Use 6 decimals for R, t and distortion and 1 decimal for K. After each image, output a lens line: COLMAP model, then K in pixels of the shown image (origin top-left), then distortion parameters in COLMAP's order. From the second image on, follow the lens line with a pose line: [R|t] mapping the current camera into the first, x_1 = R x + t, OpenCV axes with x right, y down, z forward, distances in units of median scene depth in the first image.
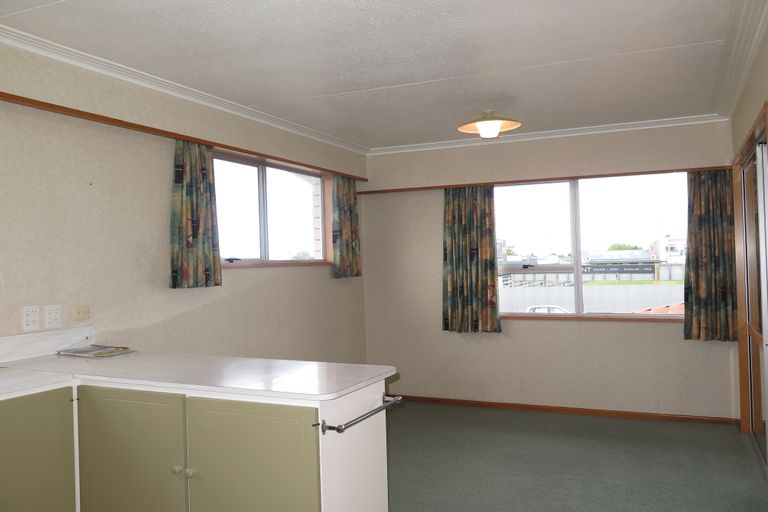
lens RADIAL K [[651.3, 0, 384.5], [0, 651.3, 255.4], [0, 0, 1]] dist [-0.013539, 0.002182]
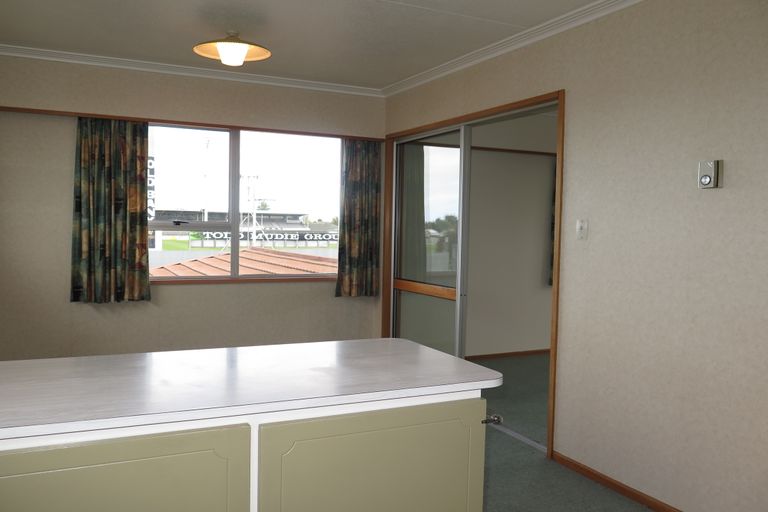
lens RADIAL K [[651.3, 0, 382.8], [0, 651.3, 257.8], [0, 0, 1]] dist [-0.013539, 0.002182]
pose [[0.633032, -0.002850, 0.774121, -0.279669], [-0.039453, 0.998575, 0.035939, 0.021436], [-0.773120, -0.053292, 0.632017, 0.240266]]
